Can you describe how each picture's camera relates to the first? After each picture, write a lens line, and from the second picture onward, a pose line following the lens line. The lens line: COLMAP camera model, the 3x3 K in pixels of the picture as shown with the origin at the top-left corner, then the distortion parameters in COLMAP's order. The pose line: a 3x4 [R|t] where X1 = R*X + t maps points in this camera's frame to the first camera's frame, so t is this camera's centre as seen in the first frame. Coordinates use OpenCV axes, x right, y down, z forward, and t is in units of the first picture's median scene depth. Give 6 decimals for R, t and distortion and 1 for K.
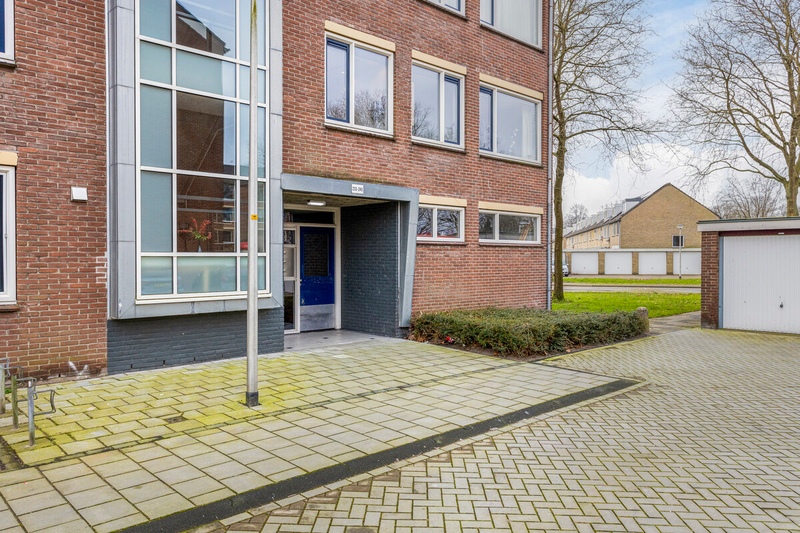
lens RADIAL K [[598.9, 0, 400.0], [0, 598.9, 266.5], [0, 0, 1]] dist [0.003336, 0.001171]
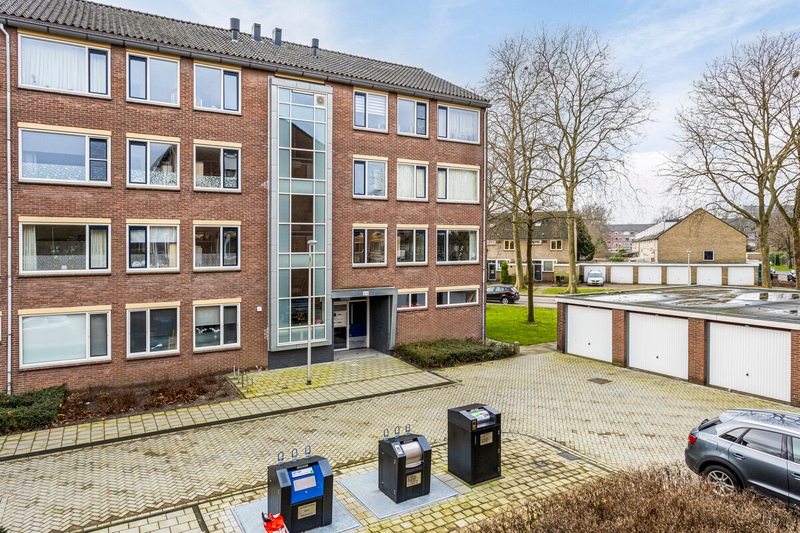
lens RADIAL K [[523.2, 0, 402.8], [0, 523.2, 243.8], [0, 0, 1]] dist [-0.003776, 0.001697]
pose [[0.974765, -0.001571, -0.223228, 0.656823], [-0.001152, 0.999926, -0.012071, -0.368292], [0.223231, 0.012024, 0.974691, -1.221692]]
